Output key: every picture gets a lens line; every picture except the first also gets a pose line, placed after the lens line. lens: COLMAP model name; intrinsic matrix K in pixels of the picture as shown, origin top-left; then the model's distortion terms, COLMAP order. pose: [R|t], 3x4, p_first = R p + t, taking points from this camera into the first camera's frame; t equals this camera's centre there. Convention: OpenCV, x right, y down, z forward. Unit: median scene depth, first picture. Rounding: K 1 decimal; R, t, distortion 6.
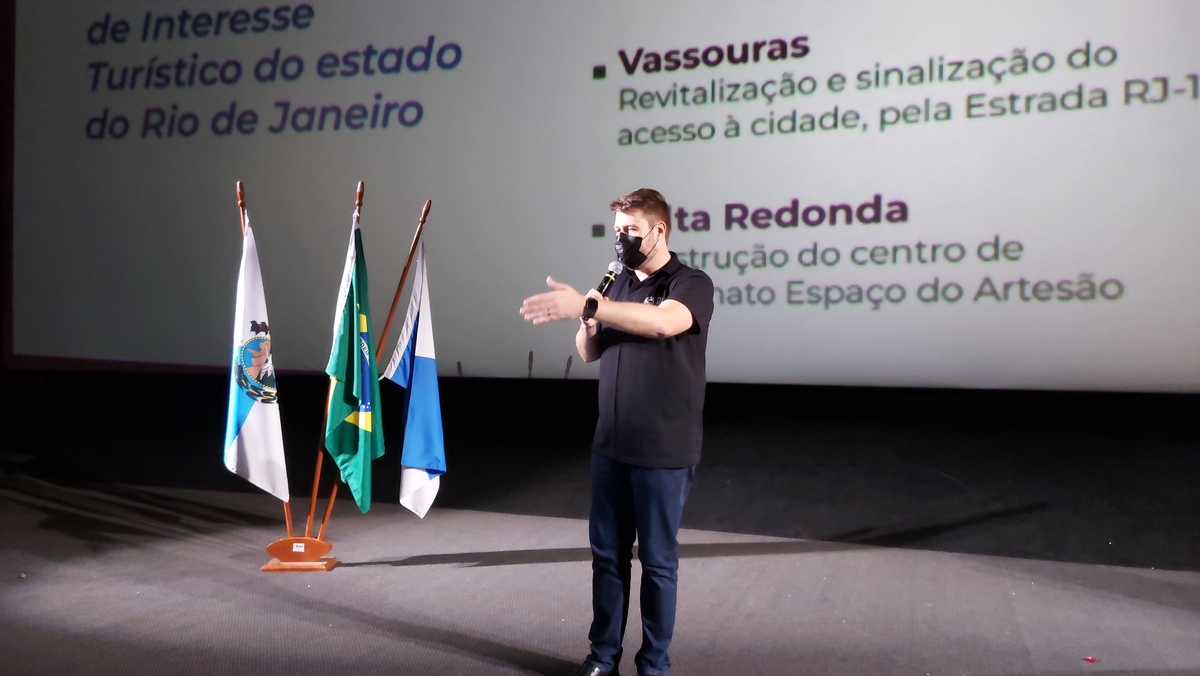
lens RADIAL K [[863.6, 0, 614.2], [0, 863.6, 351.2], [0, 0, 1]] dist [0.059059, -0.080328]
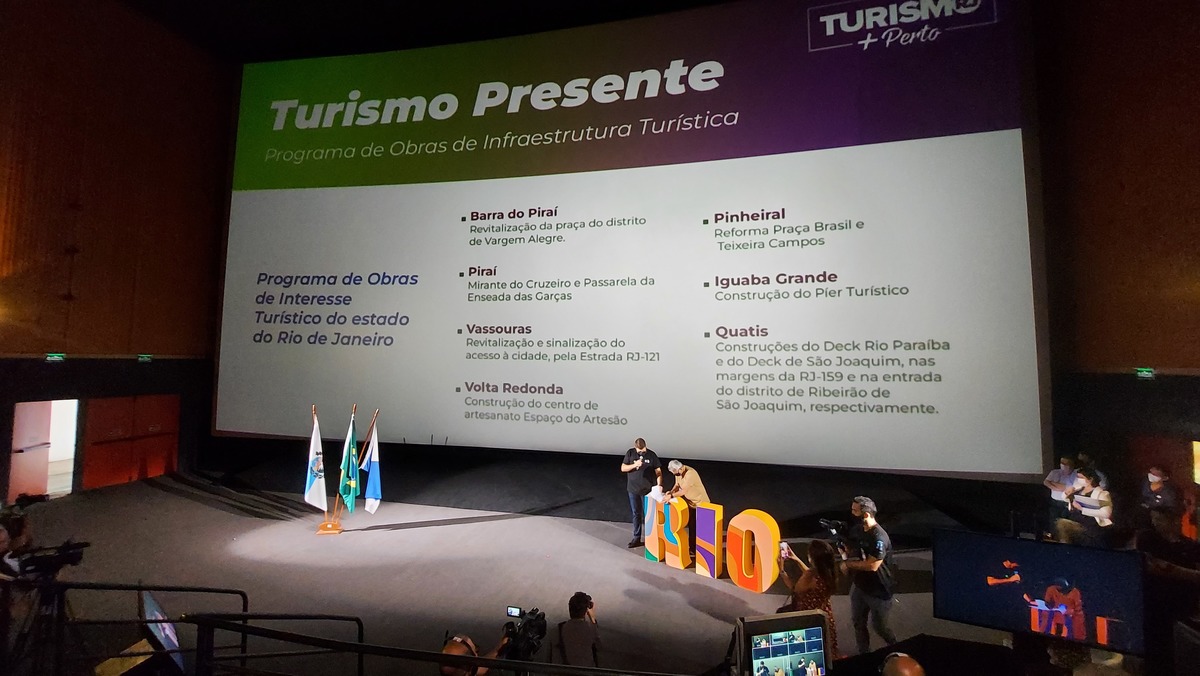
lens RADIAL K [[477.9, 0, 607.7], [0, 477.9, 328.1], [0, 0, 1]] dist [-0.002047, -0.008811]
pose [[0.991871, 0.011785, 0.126703, 0.276961], [-0.003557, 0.997881, -0.064970, -0.260223], [-0.127200, 0.063992, 0.989811, -0.590906]]
